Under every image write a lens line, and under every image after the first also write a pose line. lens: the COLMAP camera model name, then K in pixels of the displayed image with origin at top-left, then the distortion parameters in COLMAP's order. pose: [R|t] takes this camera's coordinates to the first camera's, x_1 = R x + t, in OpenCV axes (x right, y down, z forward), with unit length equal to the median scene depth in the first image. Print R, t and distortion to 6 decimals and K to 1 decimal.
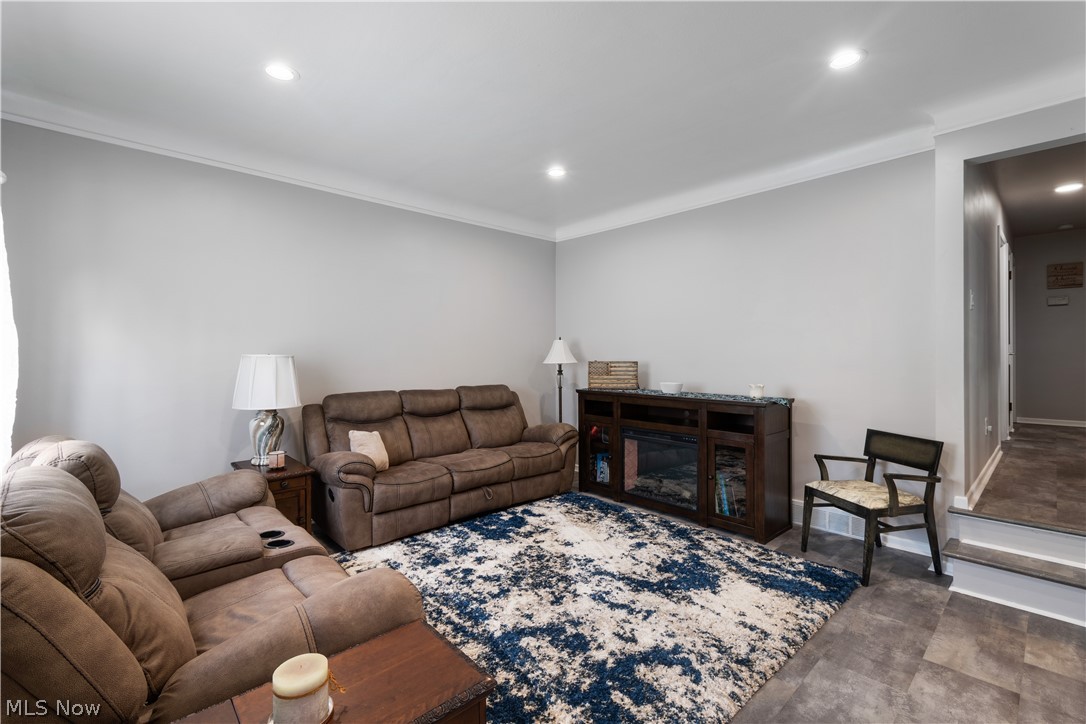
lens RADIAL K [[484.1, 0, 551.0], [0, 484.1, 354.7], [0, 0, 1]] dist [0.000695, 0.001304]
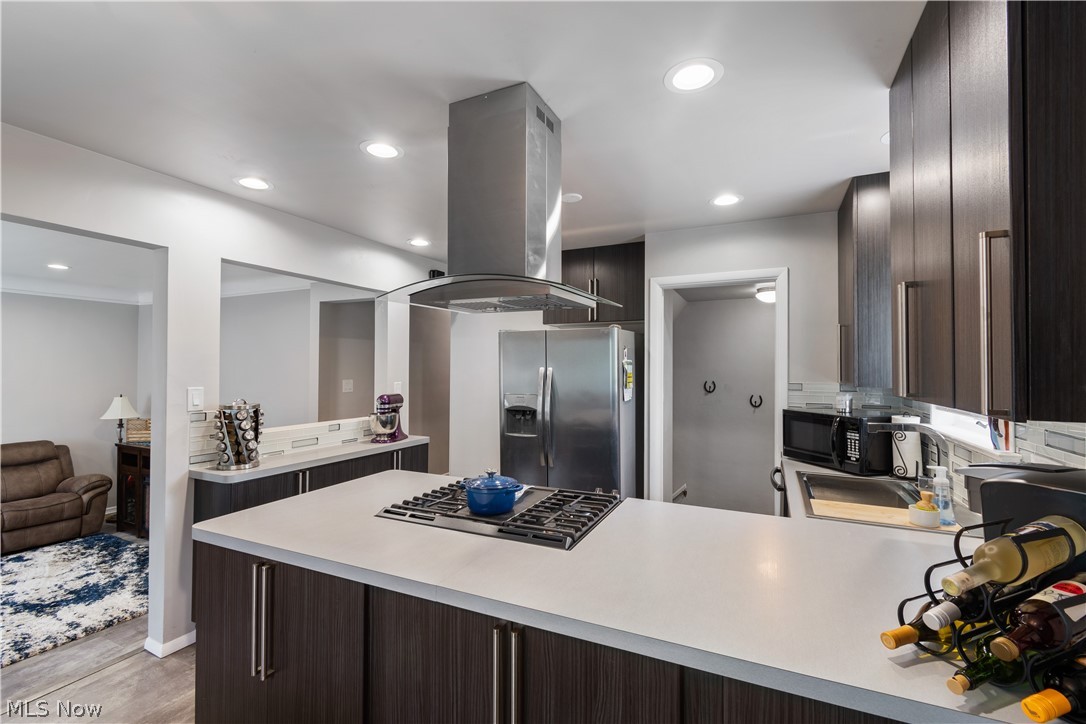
lens RADIAL K [[484.1, 0, 541.5], [0, 484.1, 362.1], [0, 0, 1]] dist [0.000695, 0.001304]
pose [[0.939078, 0.008839, 0.343590, 0.907776], [-0.003067, 0.999845, -0.017339, -0.156764], [-0.343690, 0.015229, 0.938960, -0.650948]]
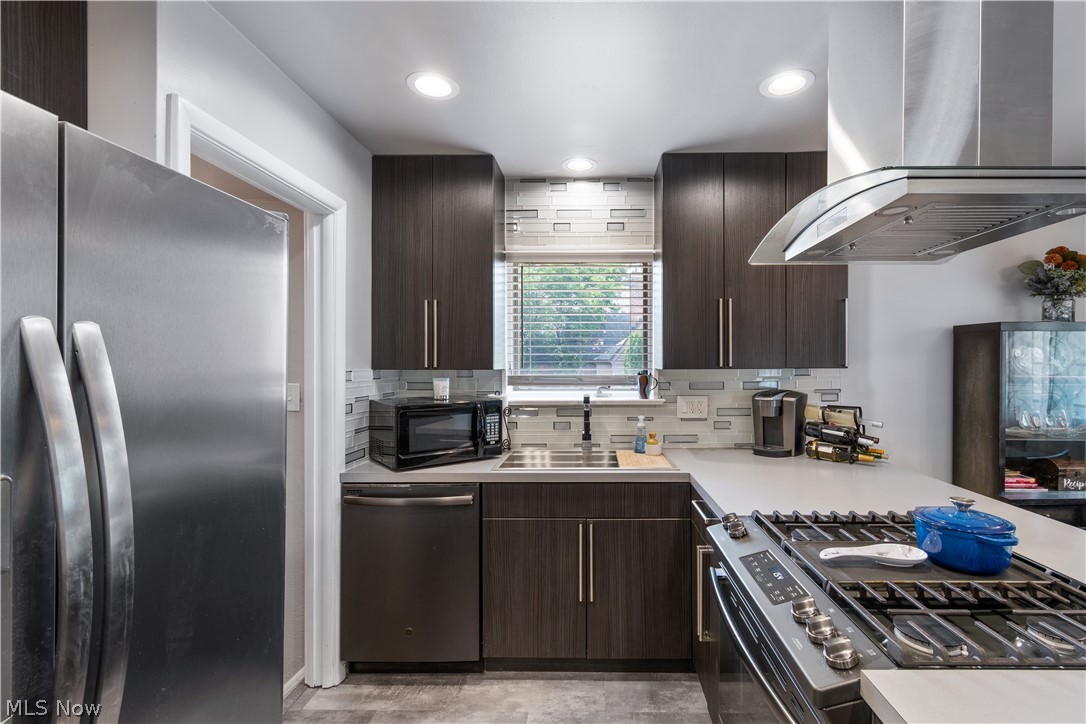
lens RADIAL K [[484.1, 0, 588.5], [0, 484.1, 365.3], [0, 0, 1]] dist [0.000695, 0.001304]
pose [[-0.708936, 0.001548, 0.705271, 0.989669], [0.001040, 0.999999, -0.001149, -0.138618], [-0.705272, -0.000081, -0.708937, 0.323485]]
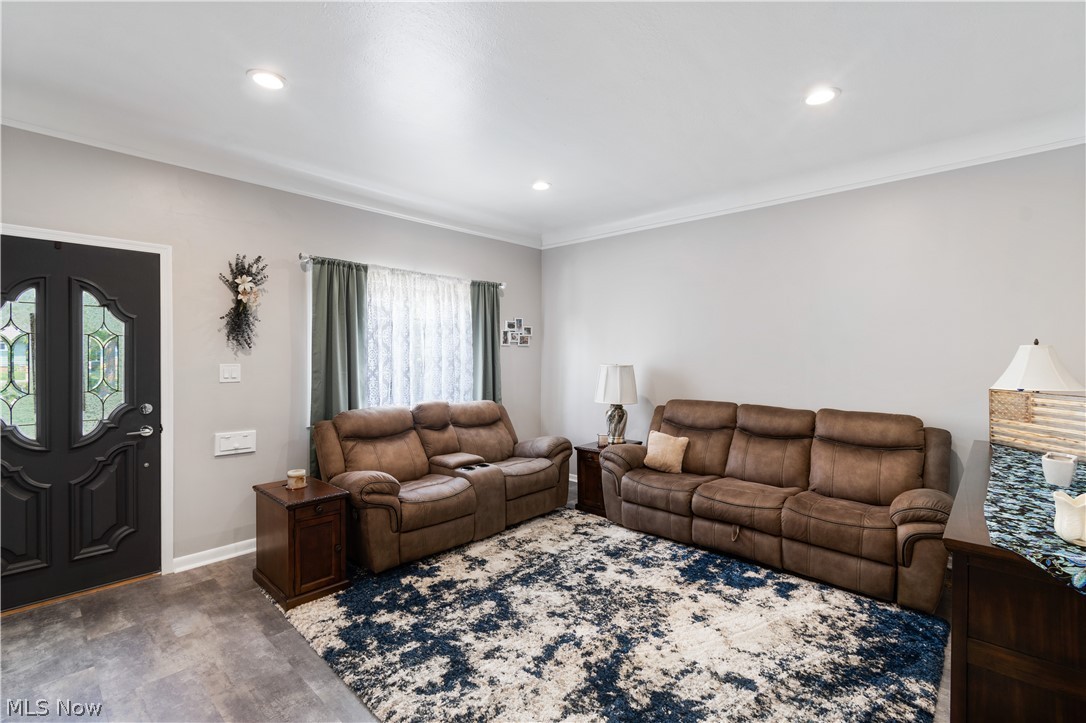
lens RADIAL K [[484.1, 0, 537.4], [0, 484.1, 355.0], [0, 0, 1]] dist [0.000695, 0.001304]
pose [[0.059186, 0.005146, -0.998234, 0.830314], [-0.003916, 0.999980, 0.004923, -0.033618], [0.998239, 0.003617, 0.059205, 0.731979]]
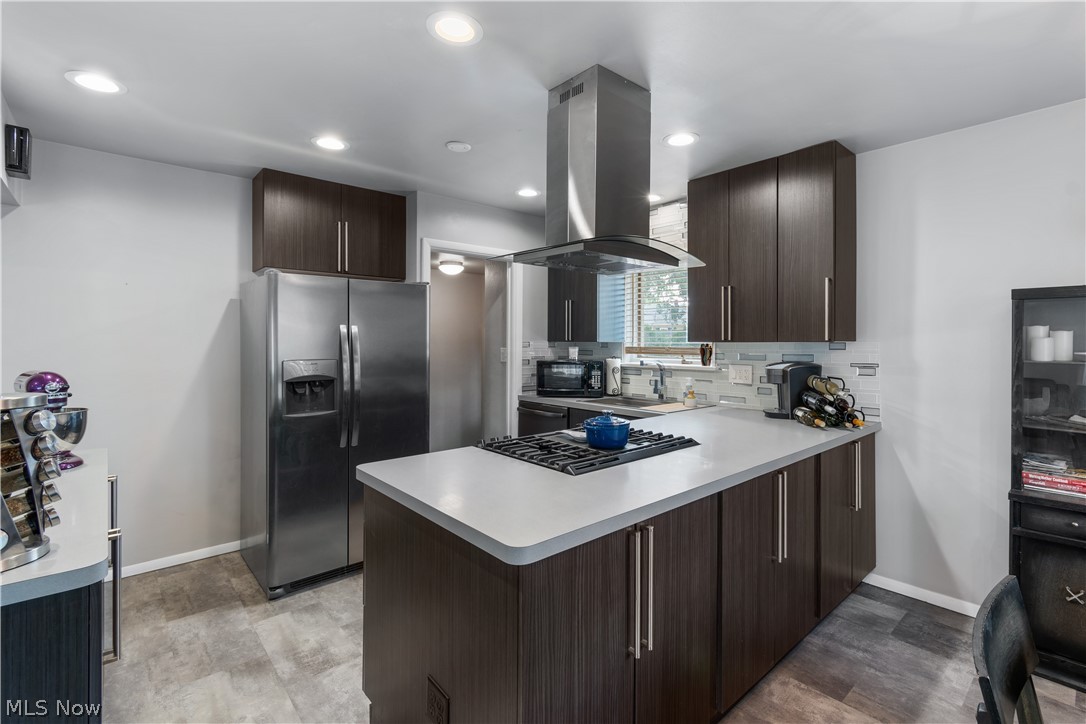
lens RADIAL K [[484.1, 0, 577.8], [0, 484.1, 350.1], [0, 0, 1]] dist [0.000695, 0.001304]
pose [[0.011583, -0.020947, 0.999713, 0.417079], [-0.002099, 0.999778, 0.020973, -0.138684], [-0.999931, -0.002341, 0.011537, -0.071974]]
